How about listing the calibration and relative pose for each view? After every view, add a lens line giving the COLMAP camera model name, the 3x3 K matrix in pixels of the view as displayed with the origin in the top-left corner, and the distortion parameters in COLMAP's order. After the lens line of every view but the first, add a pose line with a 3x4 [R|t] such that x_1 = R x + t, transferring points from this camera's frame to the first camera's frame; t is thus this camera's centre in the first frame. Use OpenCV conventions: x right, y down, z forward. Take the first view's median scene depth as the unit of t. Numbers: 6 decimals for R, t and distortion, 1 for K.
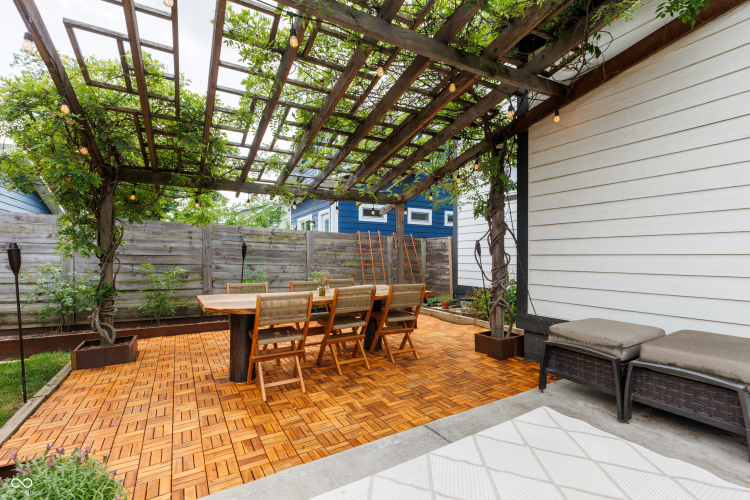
lens RADIAL K [[333.1, 0, 371.1], [0, 333.1, 253.8], [0, 0, 1]] dist [0.002438, -0.000235]
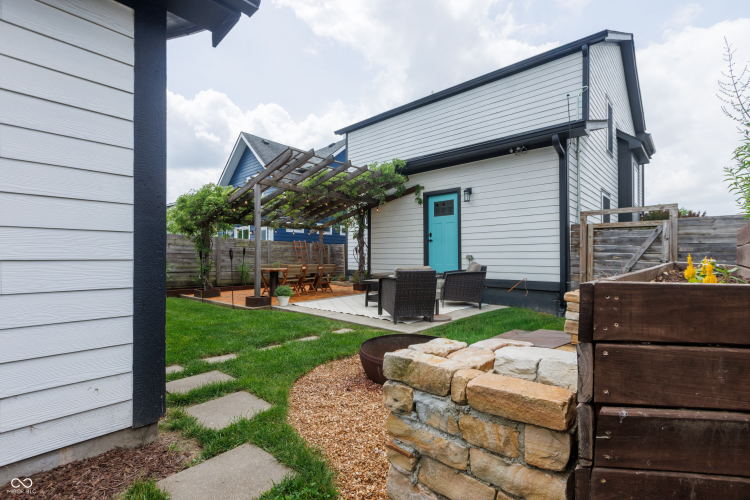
lens RADIAL K [[333.1, 0, 372.6], [0, 333.1, 252.9], [0, 0, 1]] dist [0.002438, -0.000235]
pose [[0.948485, 0.000557, 0.316821, -0.346791], [0.000422, 0.999995, -0.003021, 0.006645], [-0.316821, 0.002999, 0.948481, -1.417785]]
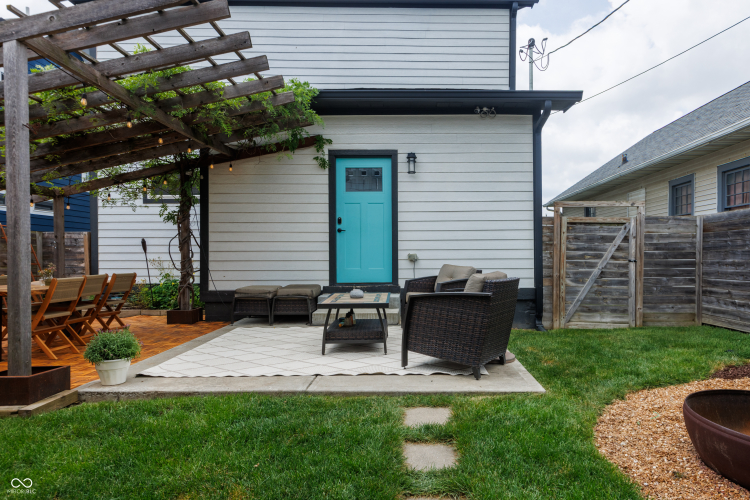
lens RADIAL K [[449.2, 0, 403.1], [0, 449.2, 261.8], [0, 0, 1]] dist [-0.005123, 0.000858]
pose [[0.484884, -0.011305, 0.874506, -0.718901], [-0.002549, 0.999894, 0.014340, 0.017709], [-0.874575, -0.009183, 0.484803, -0.611746]]
